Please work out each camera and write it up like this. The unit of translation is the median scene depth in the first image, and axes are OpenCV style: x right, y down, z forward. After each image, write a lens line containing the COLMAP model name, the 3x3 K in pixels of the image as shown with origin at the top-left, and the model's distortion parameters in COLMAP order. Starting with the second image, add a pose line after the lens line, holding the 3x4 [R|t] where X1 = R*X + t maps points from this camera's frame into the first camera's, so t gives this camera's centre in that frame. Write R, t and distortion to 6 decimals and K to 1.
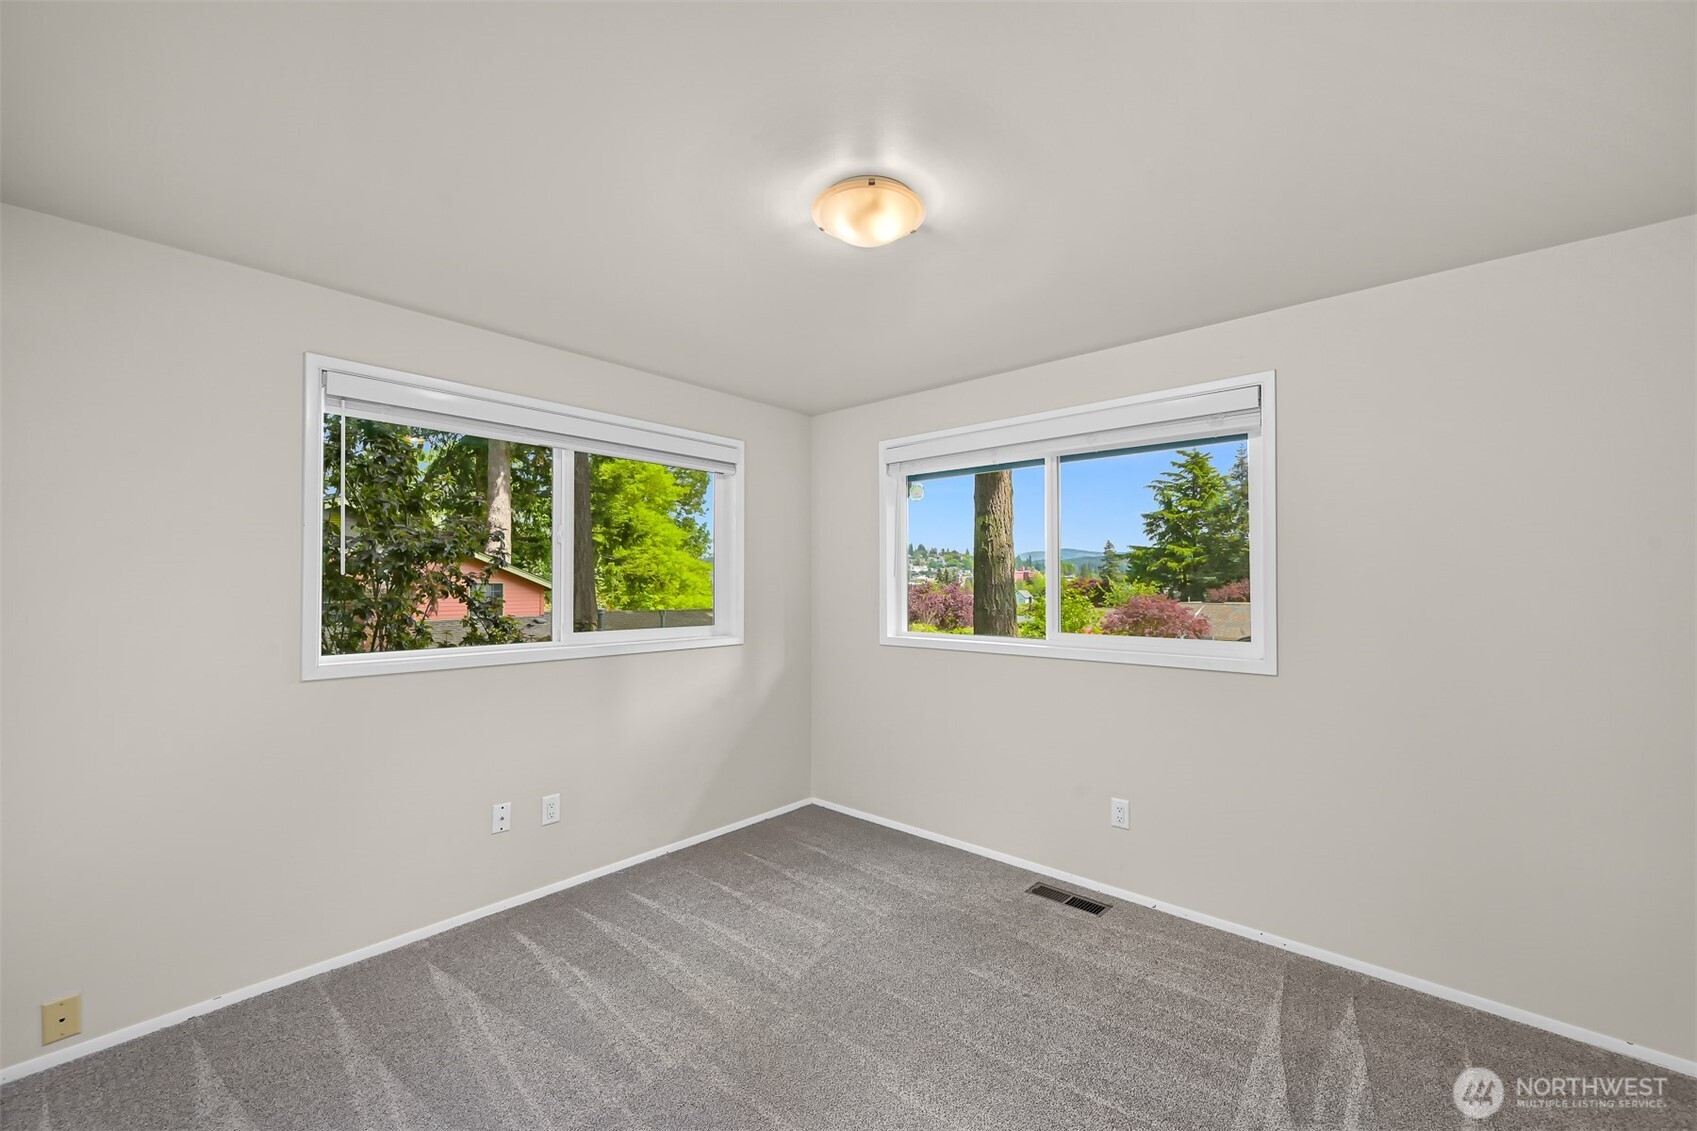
lens RADIAL K [[670.5, 0, 847.4], [0, 670.5, 575.3], [0, 0, 1]] dist [-0.002116, 0.000692]
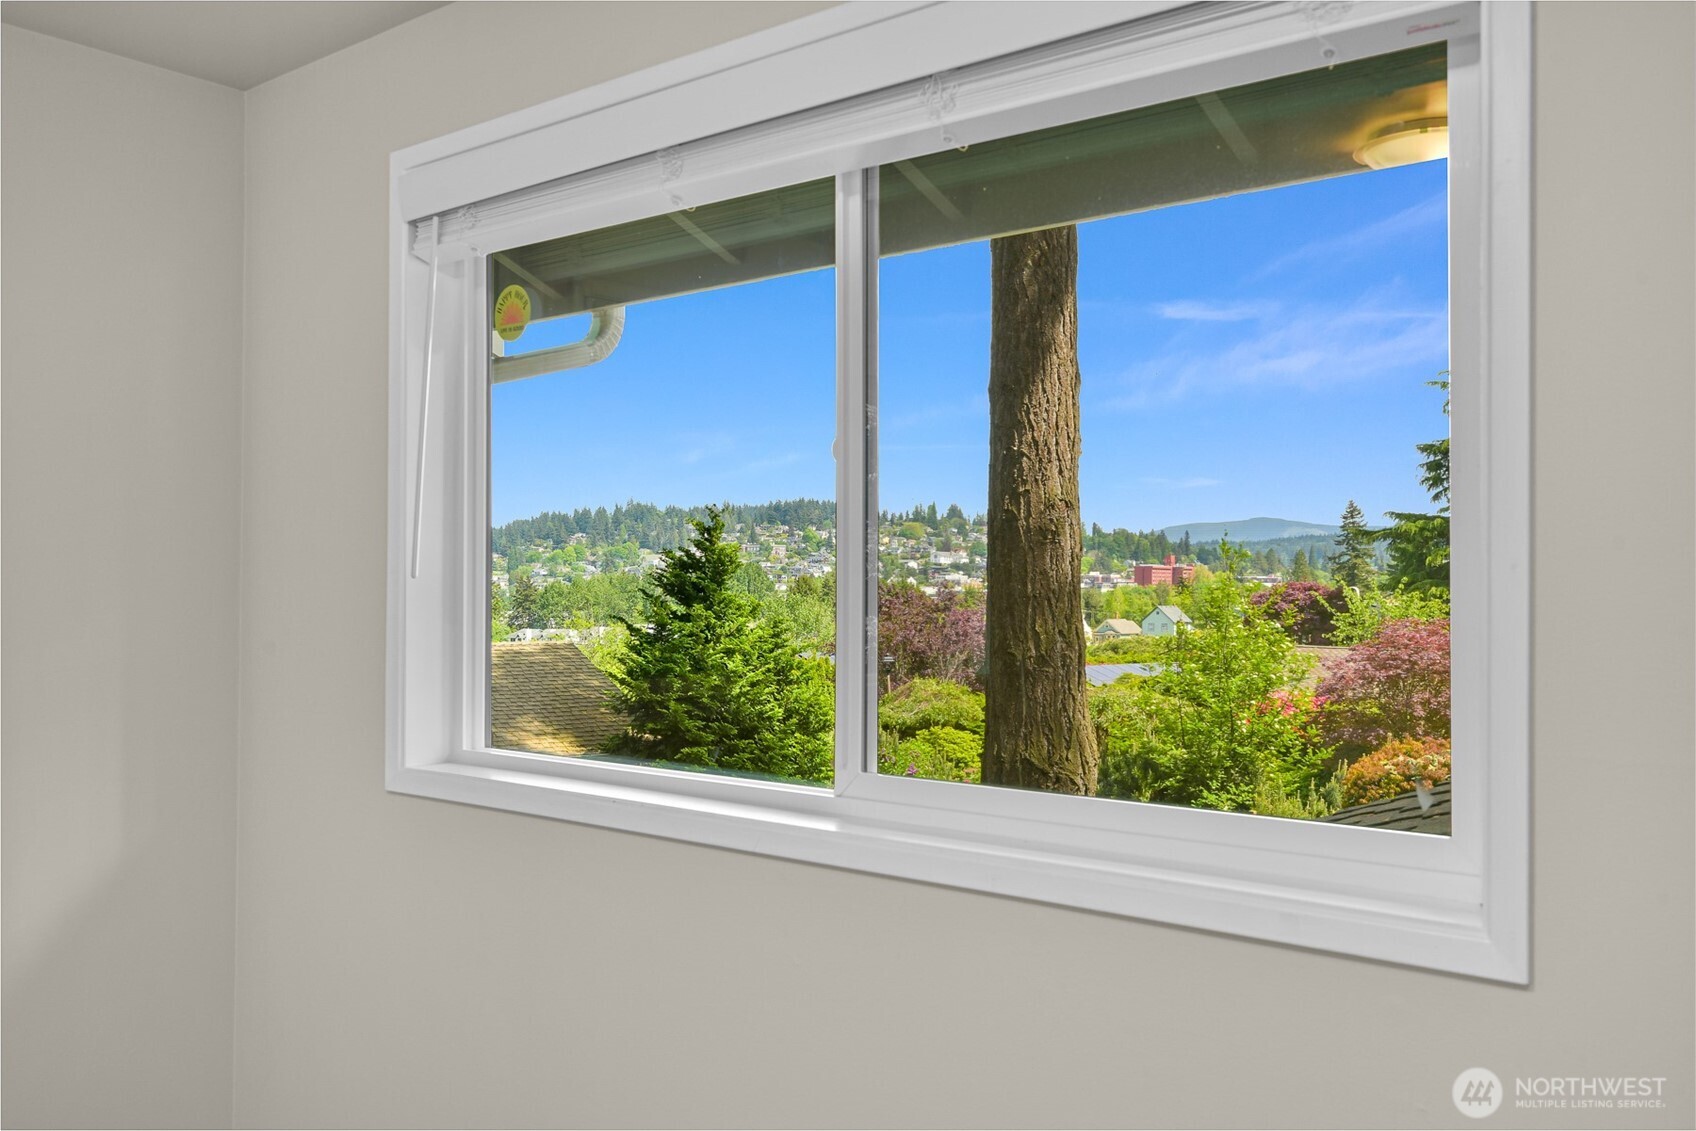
lens RADIAL K [[1446.5, 0, 847.9], [0, 1446.5, 564.4], [0, 0, 1]] dist [-0.002787, 0.036096]
pose [[0.999313, 0.008514, 0.036067, 0.068338], [-0.008348, 0.999954, -0.004749, -0.000640], [-0.036105, 0.004445, 0.999338, 0.088466]]
